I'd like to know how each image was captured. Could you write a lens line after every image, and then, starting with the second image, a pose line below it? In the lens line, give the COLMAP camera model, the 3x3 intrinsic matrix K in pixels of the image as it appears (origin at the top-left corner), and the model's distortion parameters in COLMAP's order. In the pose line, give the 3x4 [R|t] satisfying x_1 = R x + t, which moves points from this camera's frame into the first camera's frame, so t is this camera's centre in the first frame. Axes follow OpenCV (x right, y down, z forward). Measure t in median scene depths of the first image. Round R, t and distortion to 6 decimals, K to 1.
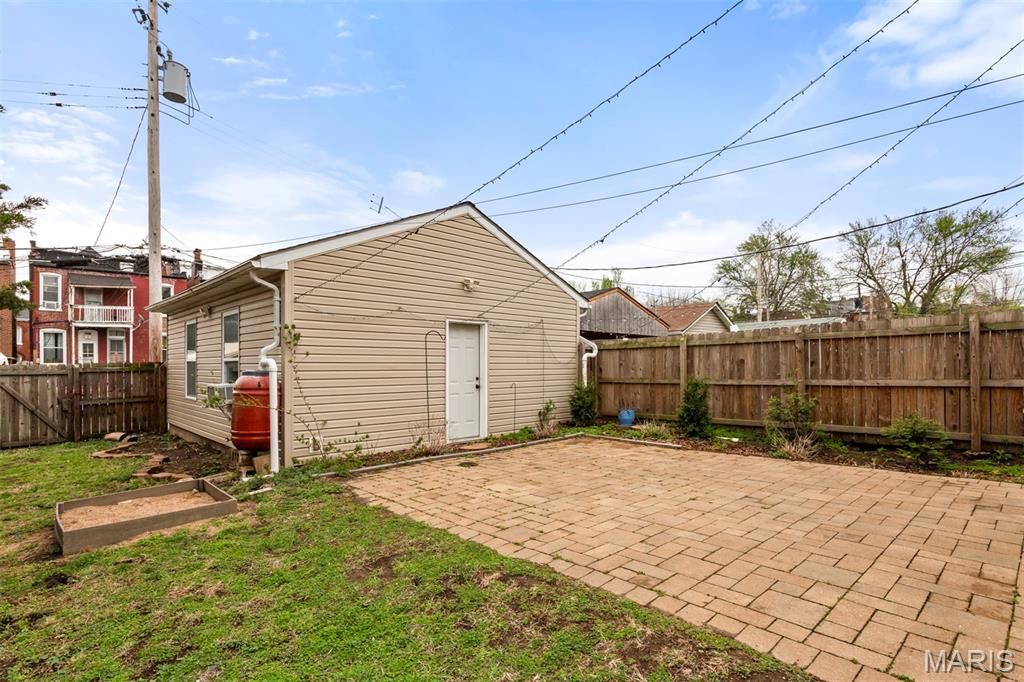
lens RADIAL K [[507.1, 0, 495.3], [0, 507.1, 368.7], [0, 0, 1]] dist [-0.000296, -0.000443]
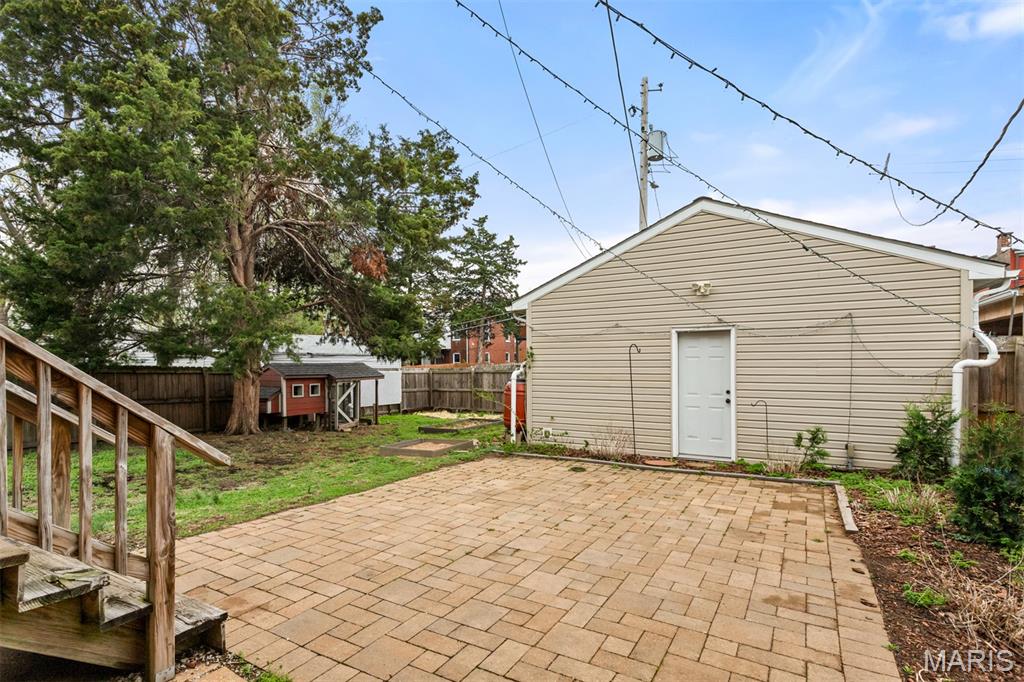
lens RADIAL K [[507.1, 0, 511.2], [0, 507.1, 350.2], [0, 0, 1]] dist [-0.000296, -0.000443]
pose [[0.295660, -0.015092, -0.955174, 0.805364], [0.001090, 0.999880, -0.015461, -0.045512], [0.955293, 0.003530, 0.295641, 0.445444]]
